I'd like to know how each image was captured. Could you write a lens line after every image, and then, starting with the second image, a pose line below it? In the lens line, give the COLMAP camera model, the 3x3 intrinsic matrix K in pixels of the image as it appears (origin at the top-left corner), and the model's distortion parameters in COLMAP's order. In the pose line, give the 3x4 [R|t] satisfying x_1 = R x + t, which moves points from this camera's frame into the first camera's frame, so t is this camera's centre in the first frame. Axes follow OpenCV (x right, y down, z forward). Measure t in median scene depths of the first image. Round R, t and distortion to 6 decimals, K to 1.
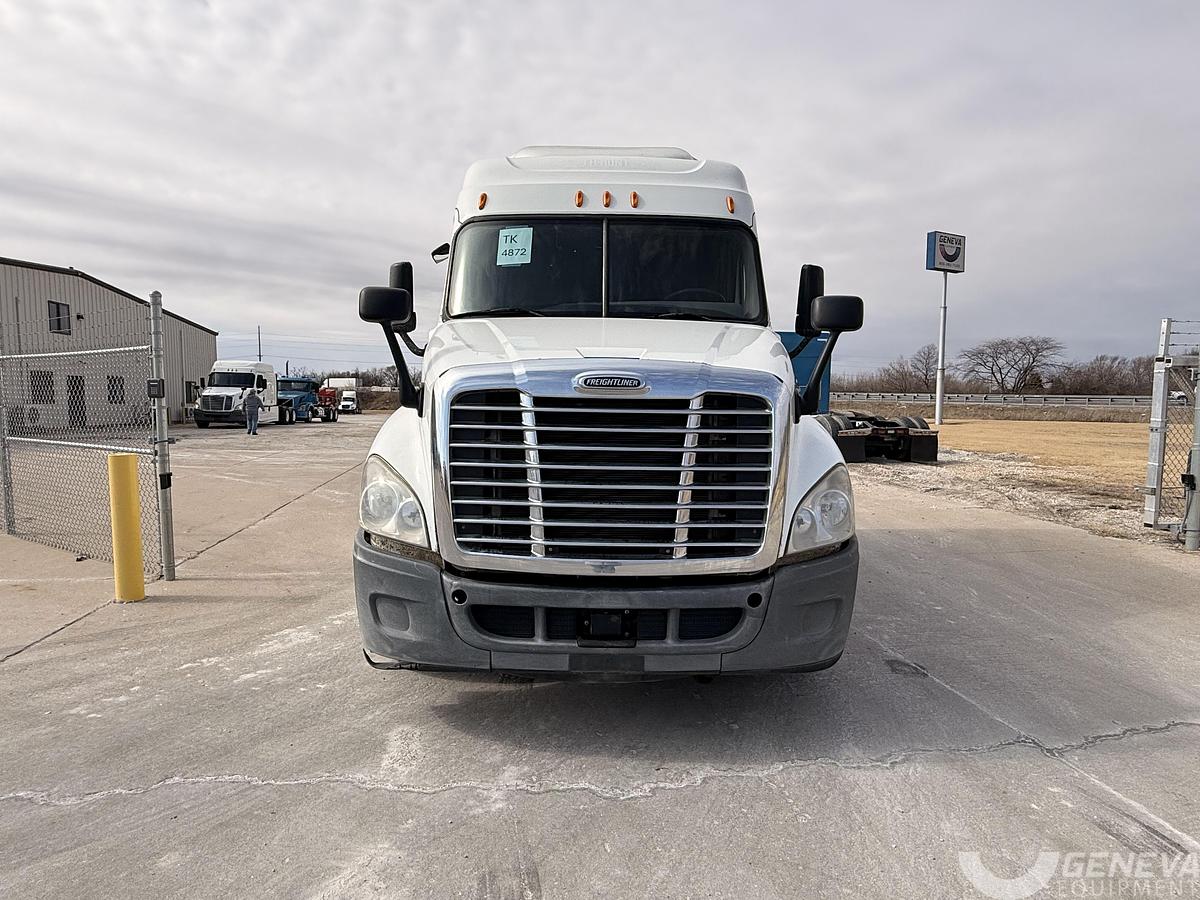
lens RADIAL K [[670.3, 0, 615.8], [0, 670.3, 452.2], [0, 0, 1]] dist [0.002465, -0.000912]
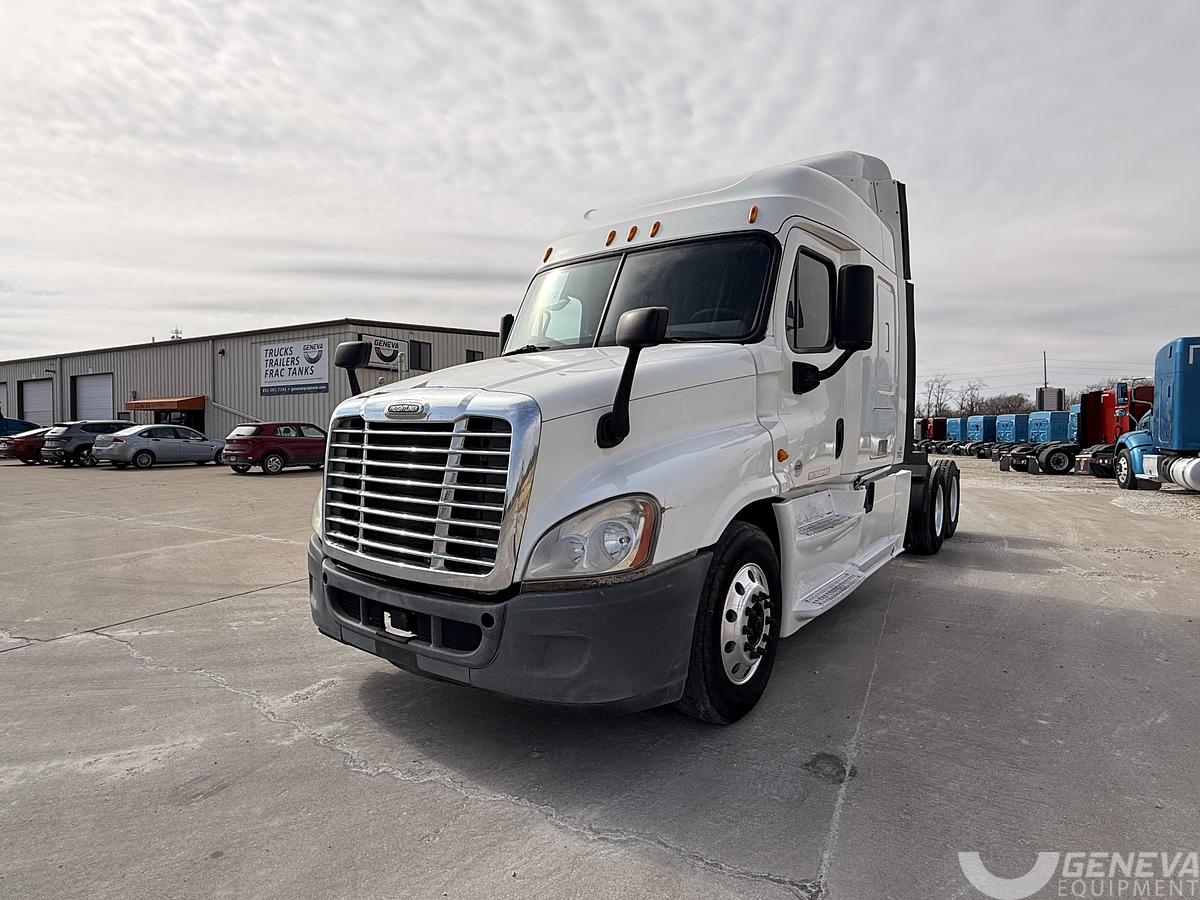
lens RADIAL K [[655.1, 0, 615.9], [0, 655.1, 452.4], [0, 0, 1]] dist [0.000438, 0.000672]
pose [[0.804087, 0.016100, -0.594294, 0.943690], [-0.047577, 0.998170, -0.037331, -0.003130], [0.592605, 0.058292, 0.803381, 0.308717]]
